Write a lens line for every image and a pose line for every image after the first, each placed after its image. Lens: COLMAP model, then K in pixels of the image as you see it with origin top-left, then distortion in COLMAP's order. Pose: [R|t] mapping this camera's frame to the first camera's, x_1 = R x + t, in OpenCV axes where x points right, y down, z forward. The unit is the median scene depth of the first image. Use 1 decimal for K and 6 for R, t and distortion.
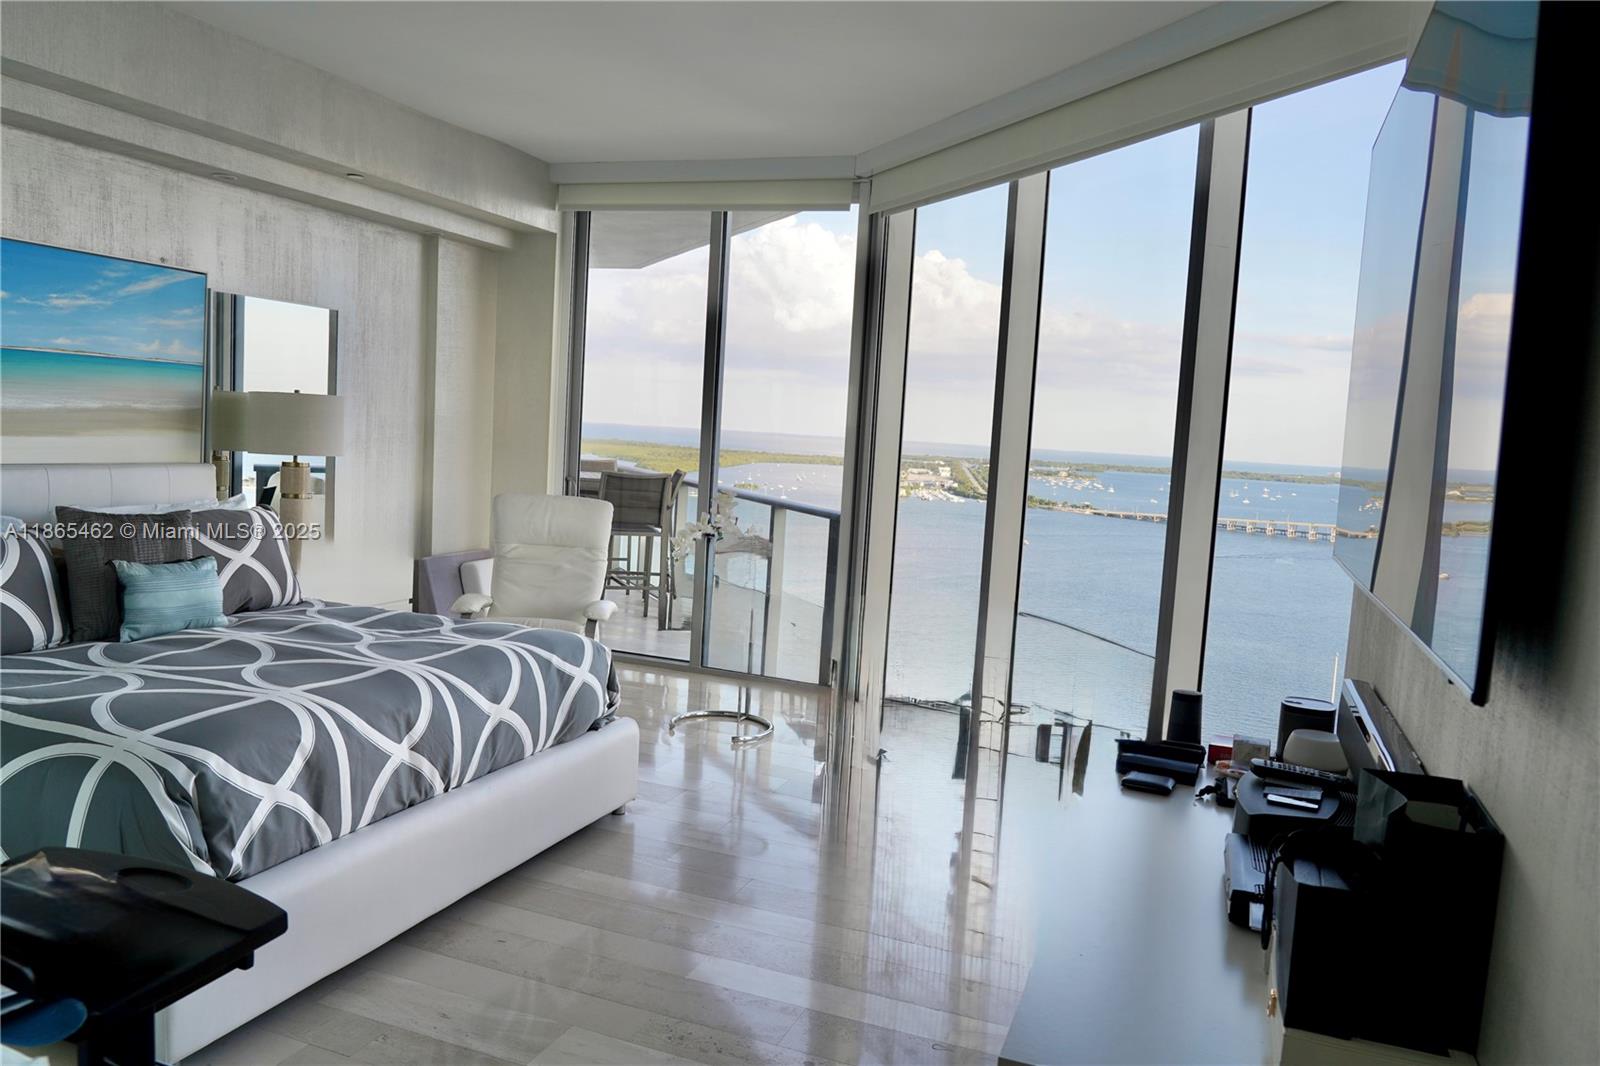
lens RADIAL K [[1098.3, 0, 799.5], [0, 1098.3, 529.5], [0, 0, 1]] dist [-0.027298, 0.015437]
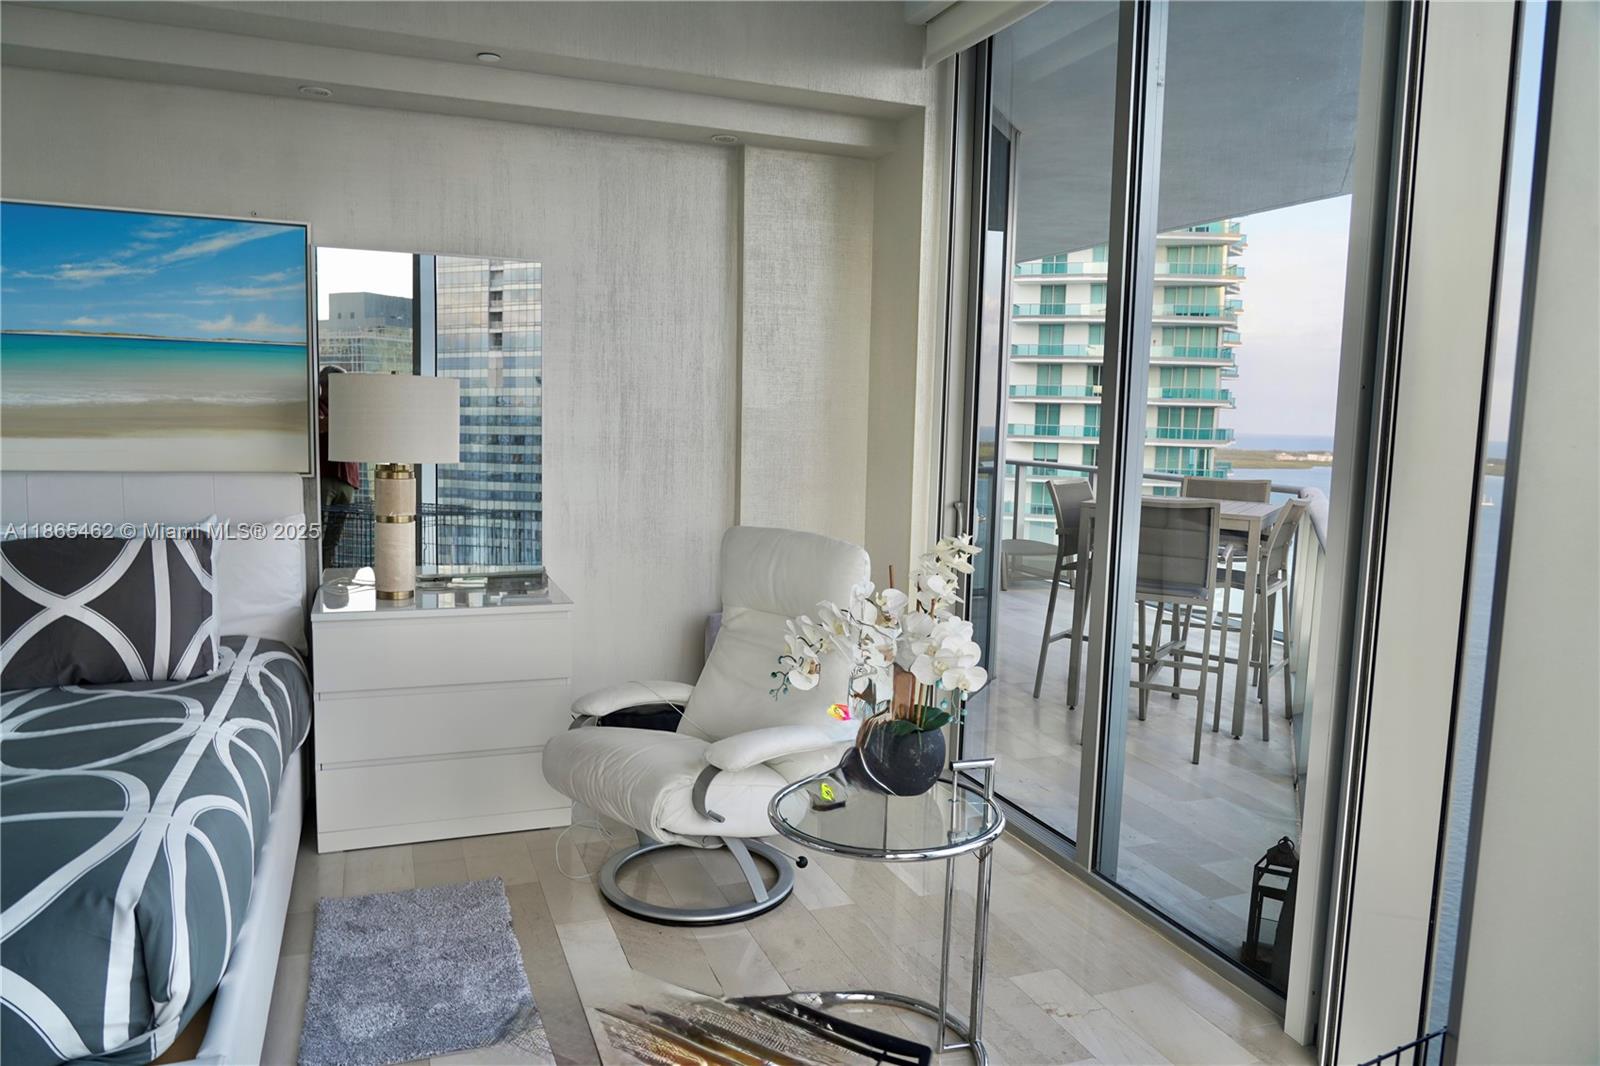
lens RADIAL K [[1098.3, 0, 794.8], [0, 1098.3, 535.7], [0, 0, 1]] dist [-0.027298, 0.015437]
pose [[0.677404, 0.042337, -0.734392, 0.282634], [-0.054538, 0.998485, 0.007256, -0.044791], [0.733587, 0.035137, 0.678686, 0.801767]]
